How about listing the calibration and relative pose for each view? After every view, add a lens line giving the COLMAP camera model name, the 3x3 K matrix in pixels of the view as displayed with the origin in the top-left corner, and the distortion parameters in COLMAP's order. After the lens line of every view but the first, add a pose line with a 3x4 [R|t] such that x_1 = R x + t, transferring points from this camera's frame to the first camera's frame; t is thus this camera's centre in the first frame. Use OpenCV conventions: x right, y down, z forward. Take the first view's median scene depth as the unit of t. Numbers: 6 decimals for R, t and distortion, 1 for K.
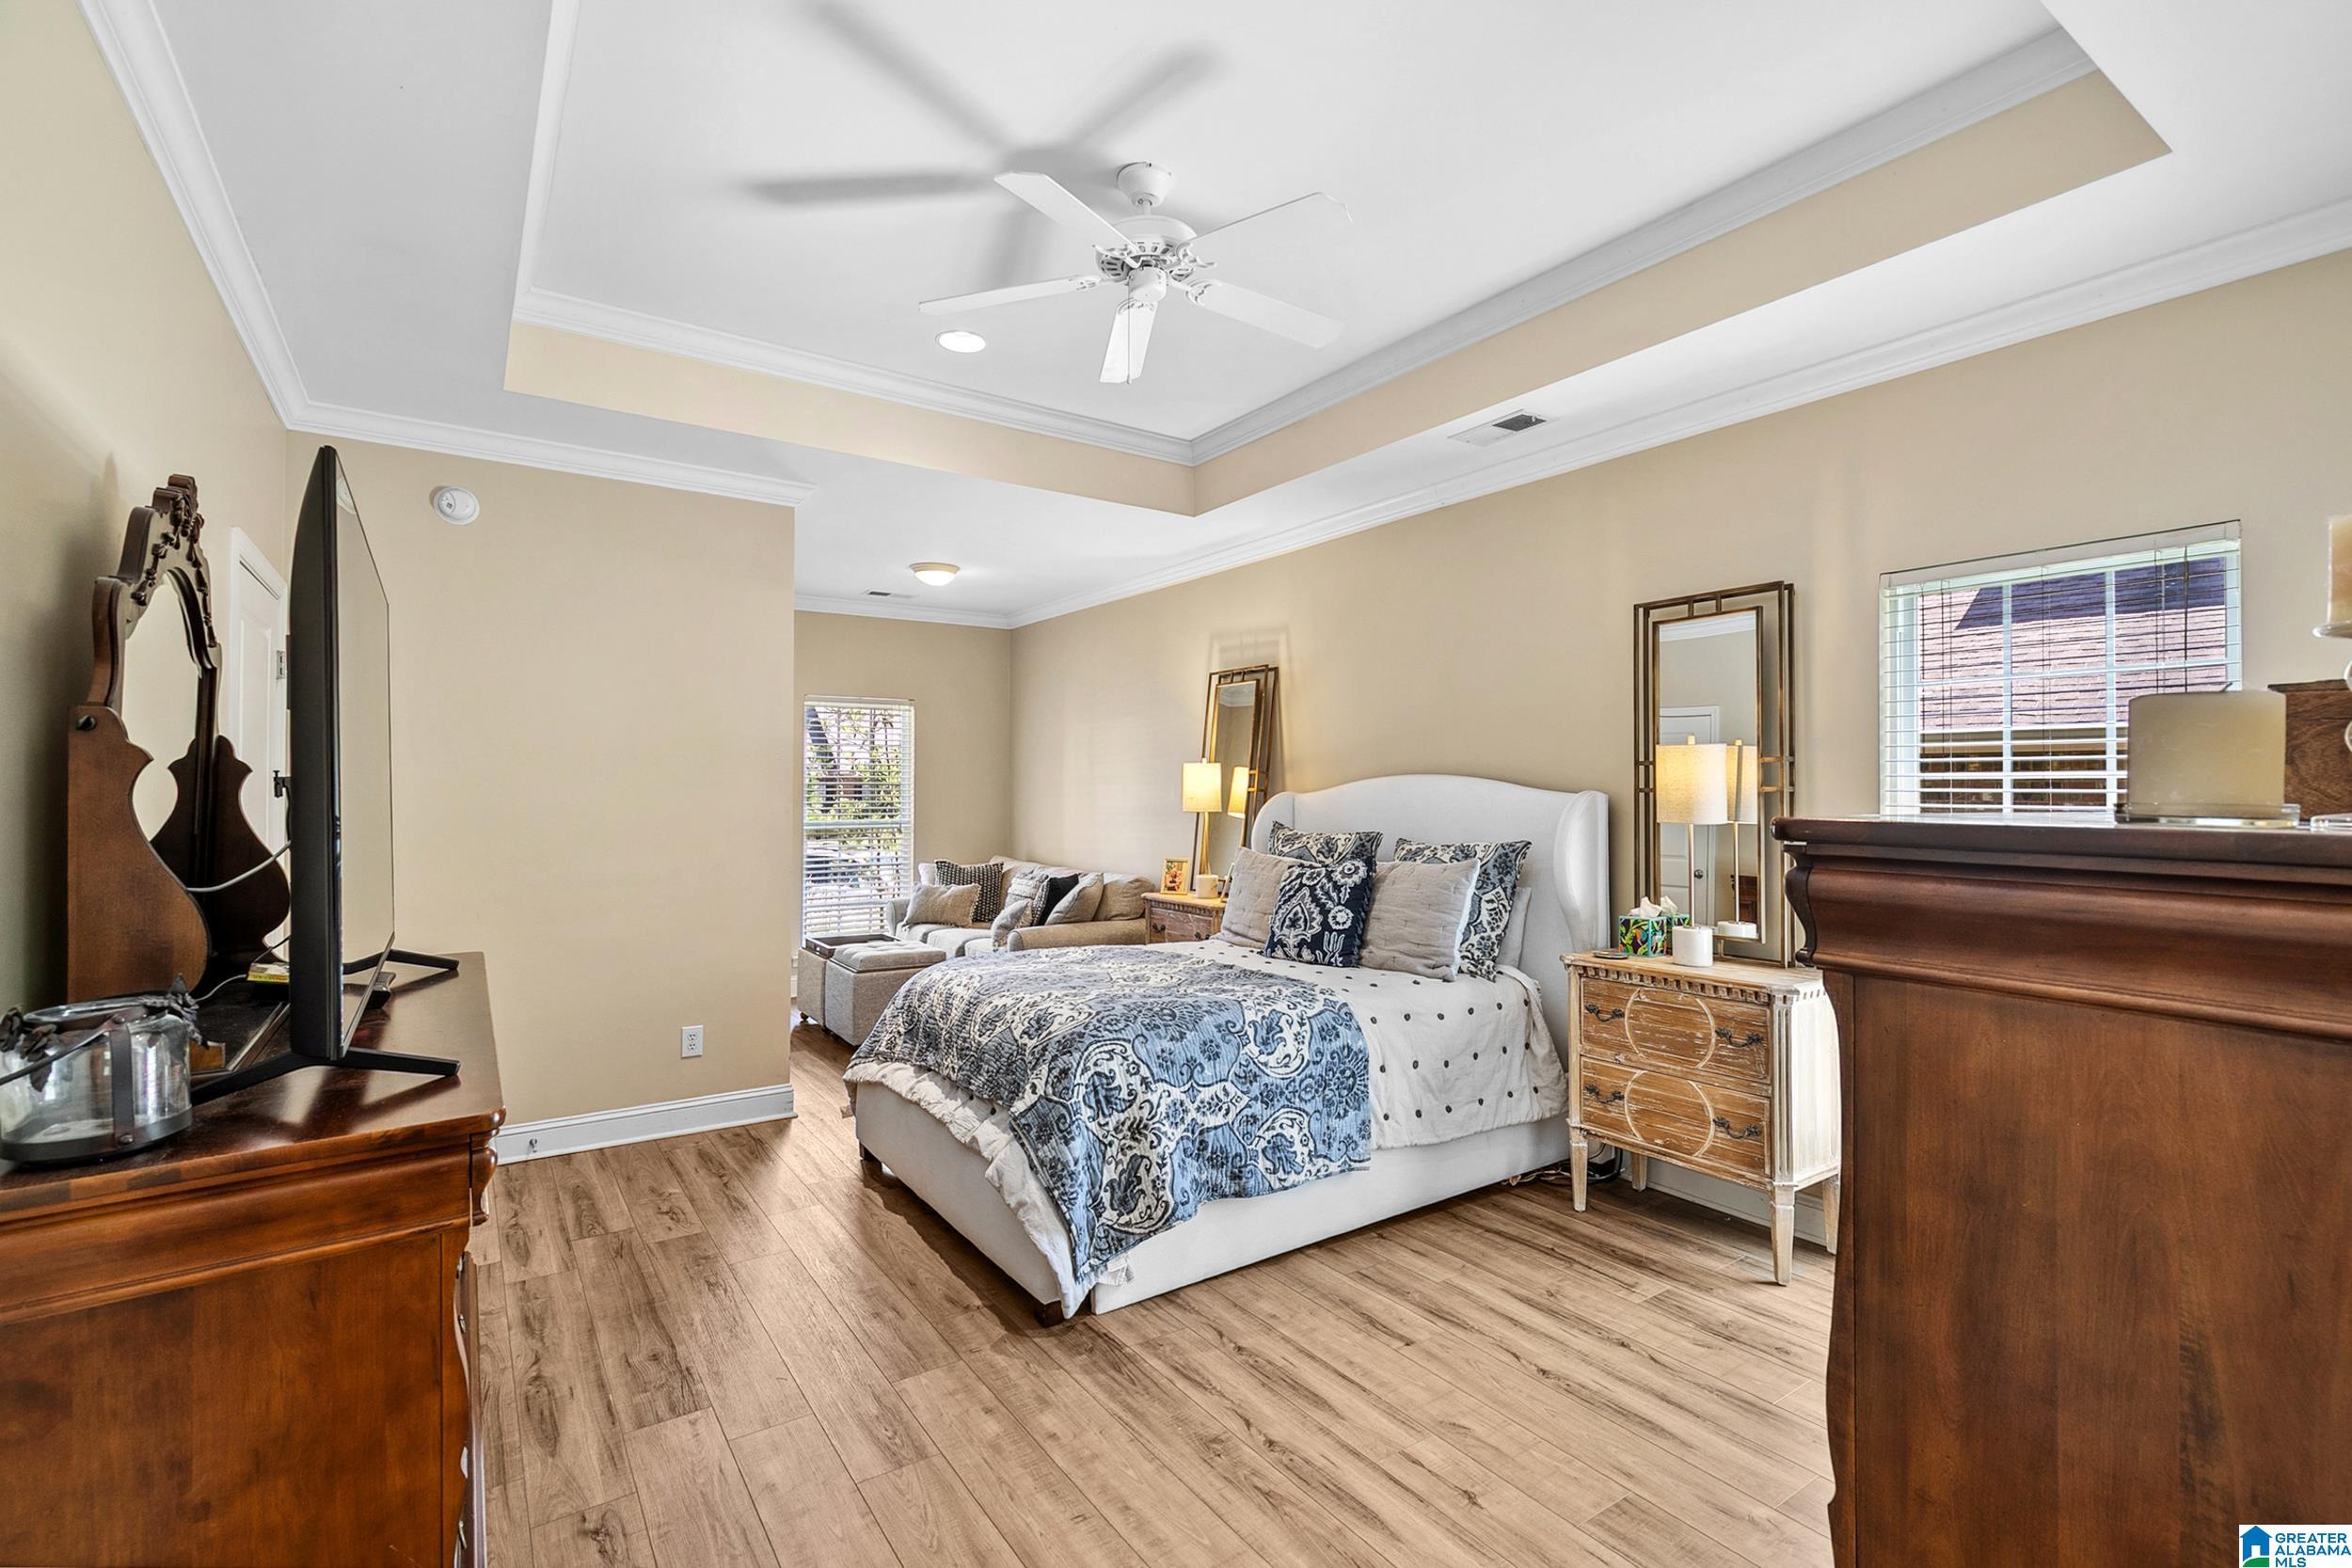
lens RADIAL K [[1068.5, 0, 1194.0], [0, 1068.5, 774.3], [0, 0, 1]] dist [0.009107, -0.000856]
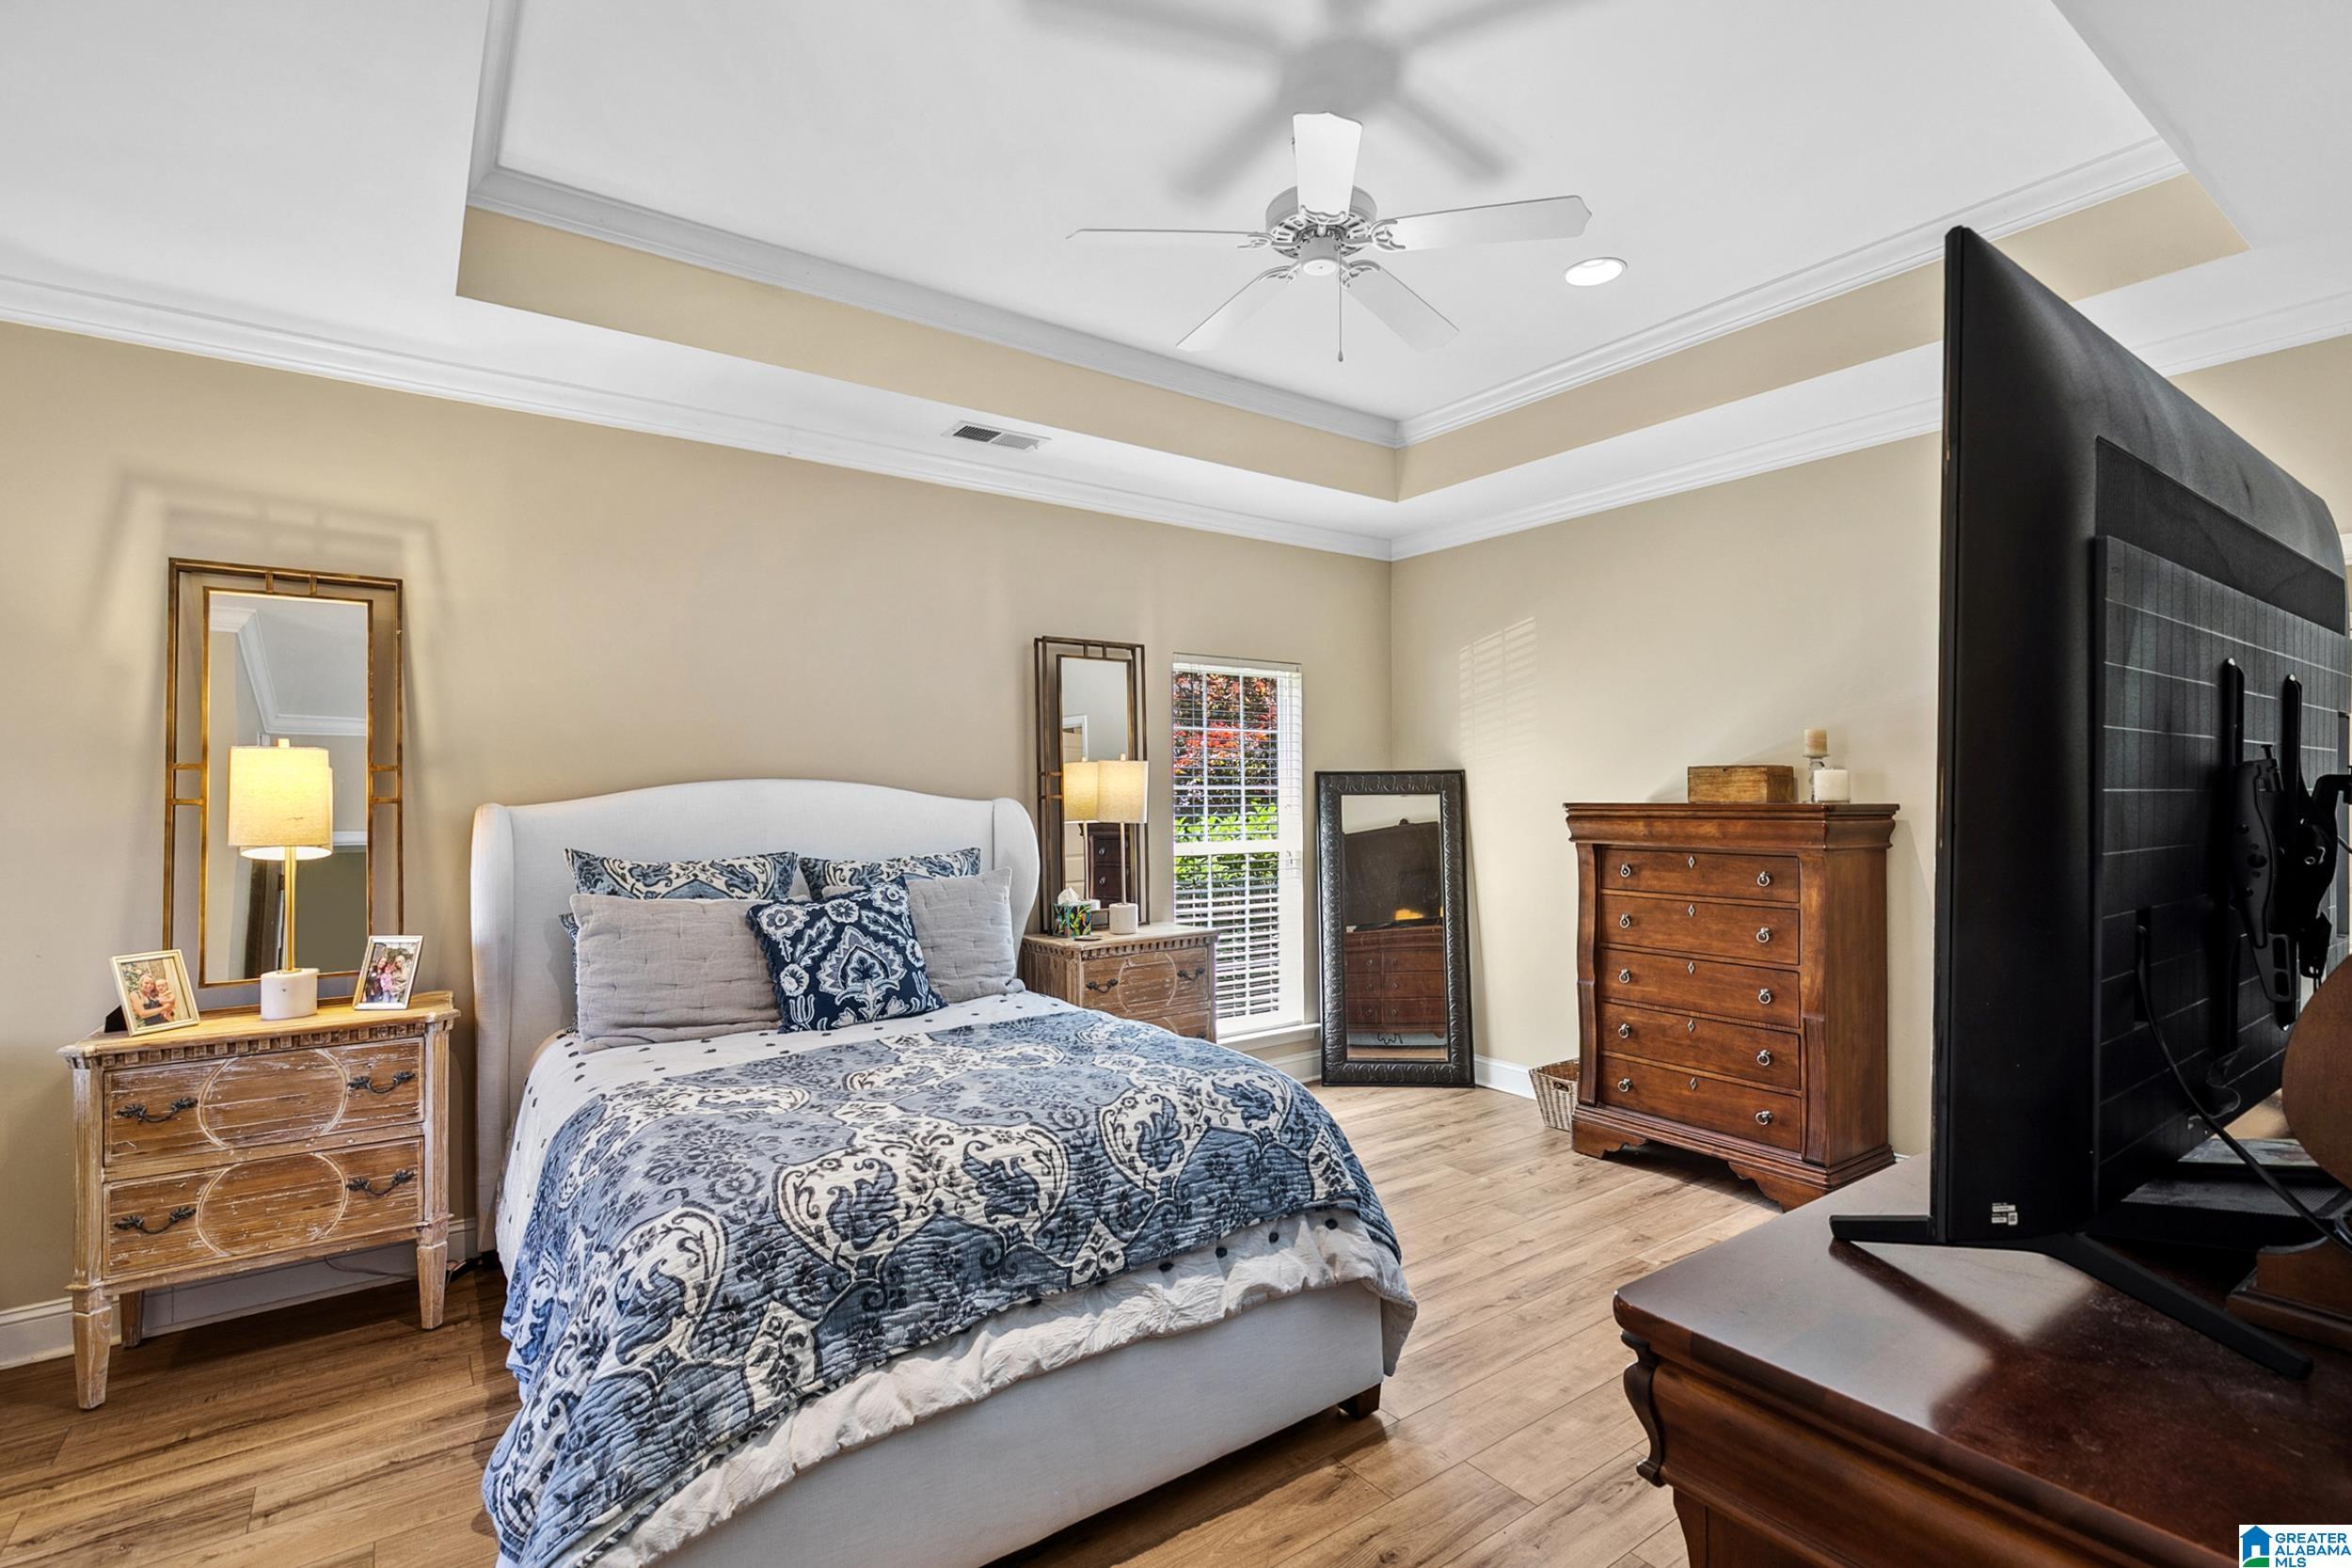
lens RADIAL K [[1068.5, 0, 1193.3], [0, 1068.5, 787.0], [0, 0, 1]] dist [0.009107, -0.000856]
pose [[-0.014284, 0.007953, 0.999866, -0.798882], [-0.006315, 0.999948, -0.008043, 0.012788], [-0.999878, -0.006429, -0.014233, 0.919079]]
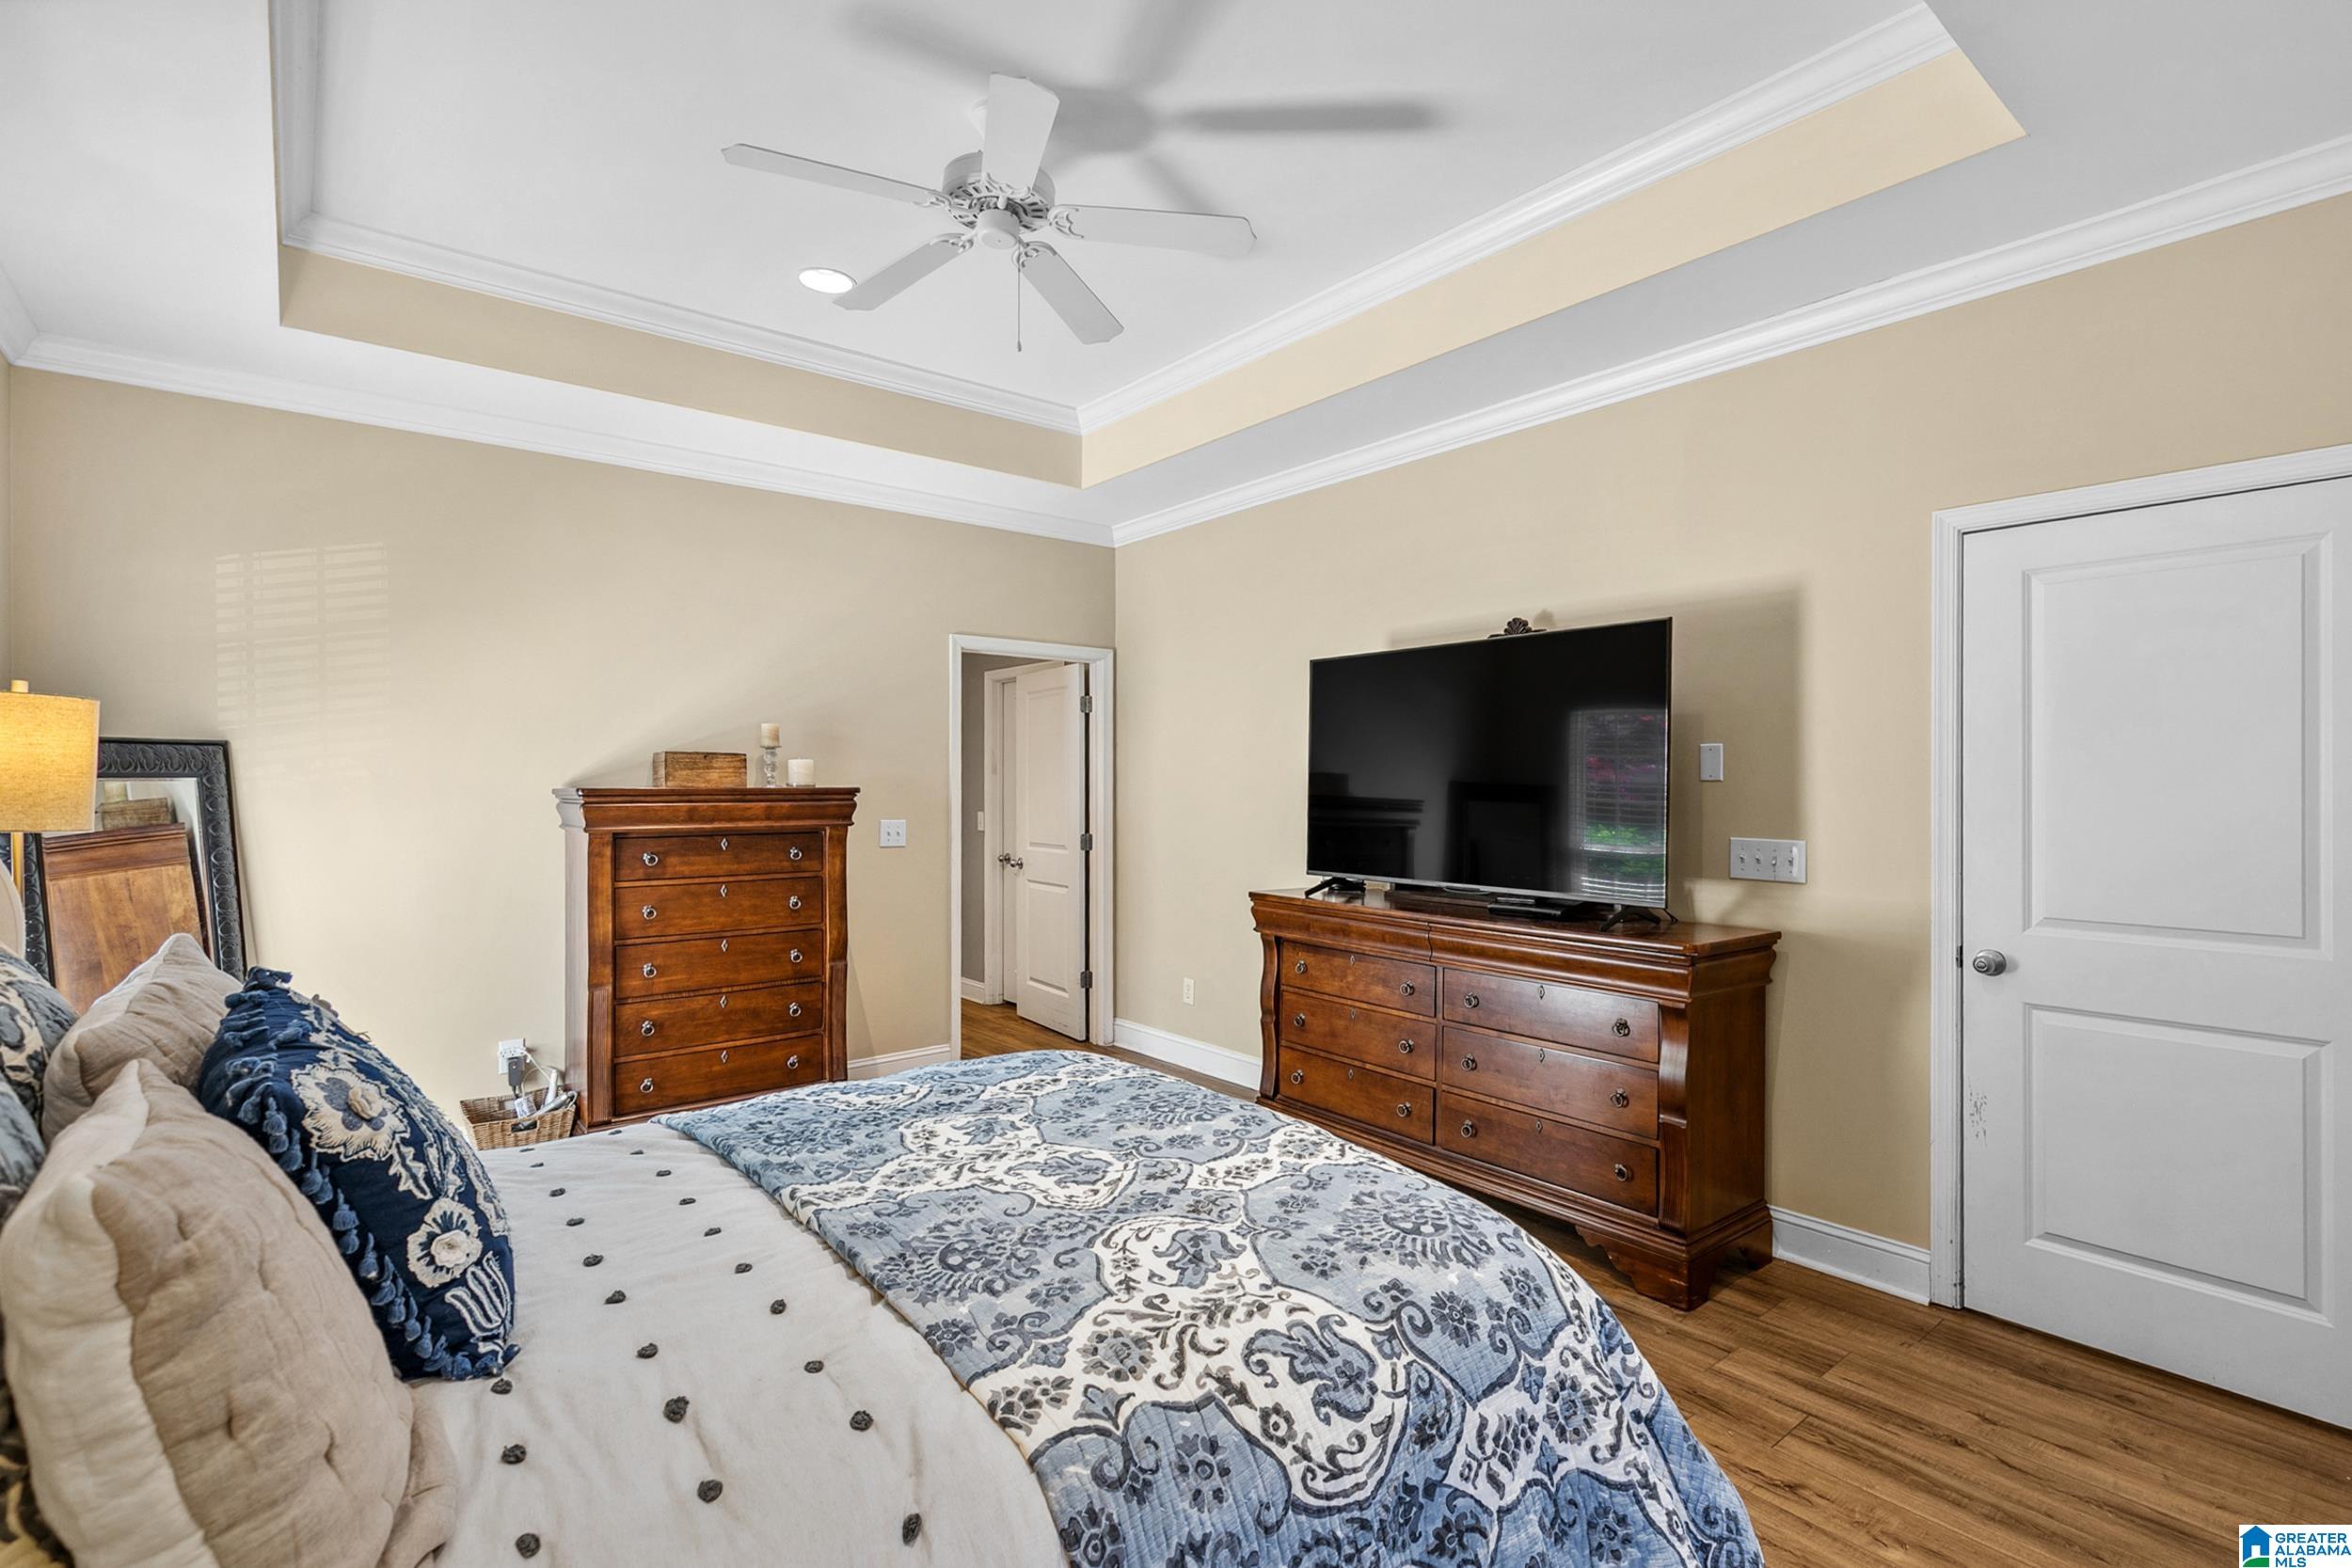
lens RADIAL K [[1068.5, 0, 1201.2], [0, 1068.5, 796.9], [0, 0, 1]] dist [0.009107, -0.000856]
pose [[-0.998966, 0.001290, -0.045446, -0.139381], [0.001216, 0.999998, 0.001664, 0.026247], [0.045448, 0.001607, -0.998965, 1.579854]]
